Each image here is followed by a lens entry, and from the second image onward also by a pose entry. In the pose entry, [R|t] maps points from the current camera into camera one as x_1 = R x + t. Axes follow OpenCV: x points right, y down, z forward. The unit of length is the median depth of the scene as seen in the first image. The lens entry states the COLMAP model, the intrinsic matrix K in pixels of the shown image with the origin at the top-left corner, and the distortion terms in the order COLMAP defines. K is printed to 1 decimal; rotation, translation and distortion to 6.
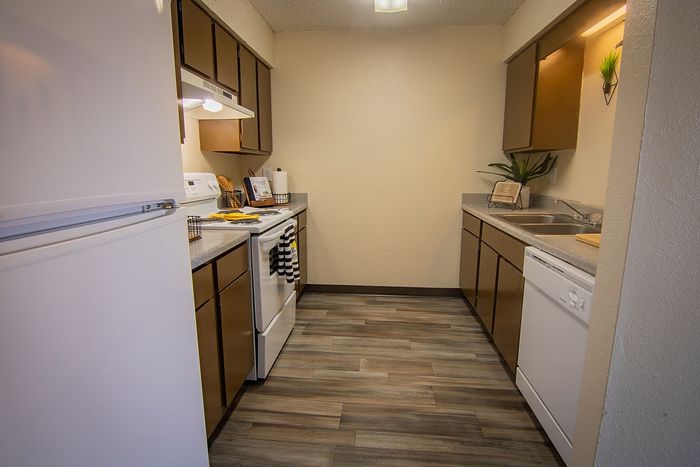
lens RADIAL K [[356.4, 0, 346.7], [0, 356.4, 232.6], [0, 0, 1]] dist [-0.007129, -0.005143]
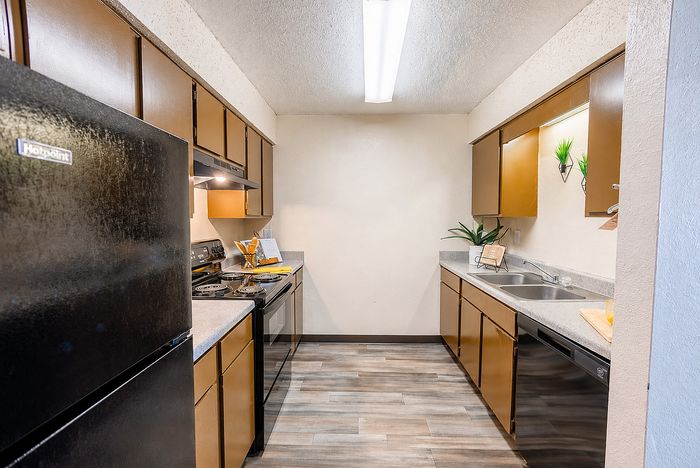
lens RADIAL K [[297.7, 0, 350.2], [0, 297.7, 235.7], [0, 0, 1]] dist [-0.007359, 0.001485]
pose [[0.997693, -0.002233, 0.067846, -0.037553], [0.010299, 0.992868, -0.118775, -0.062159], [-0.067097, 0.119200, 0.990601, 0.075468]]
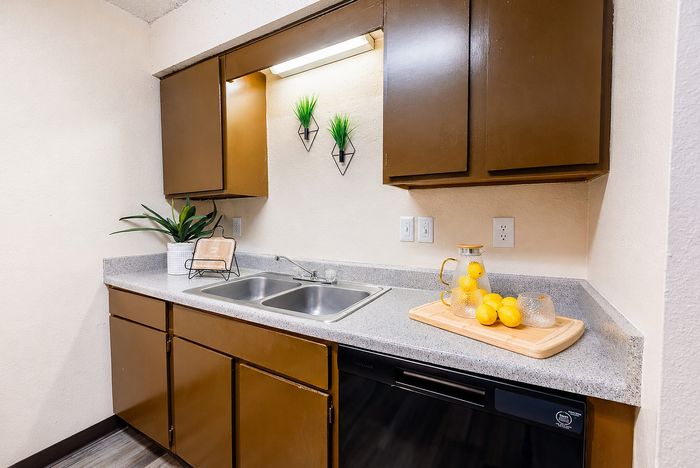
lens RADIAL K [[297.7, 0, 348.6], [0, 297.7, 236.3], [0, 0, 1]] dist [-0.007359, 0.001485]
pose [[0.411452, -0.036269, 0.910709, 0.049135], [0.159347, 0.986681, -0.032698, -0.083204], [-0.897394, 0.158573, 0.411751, 0.523366]]
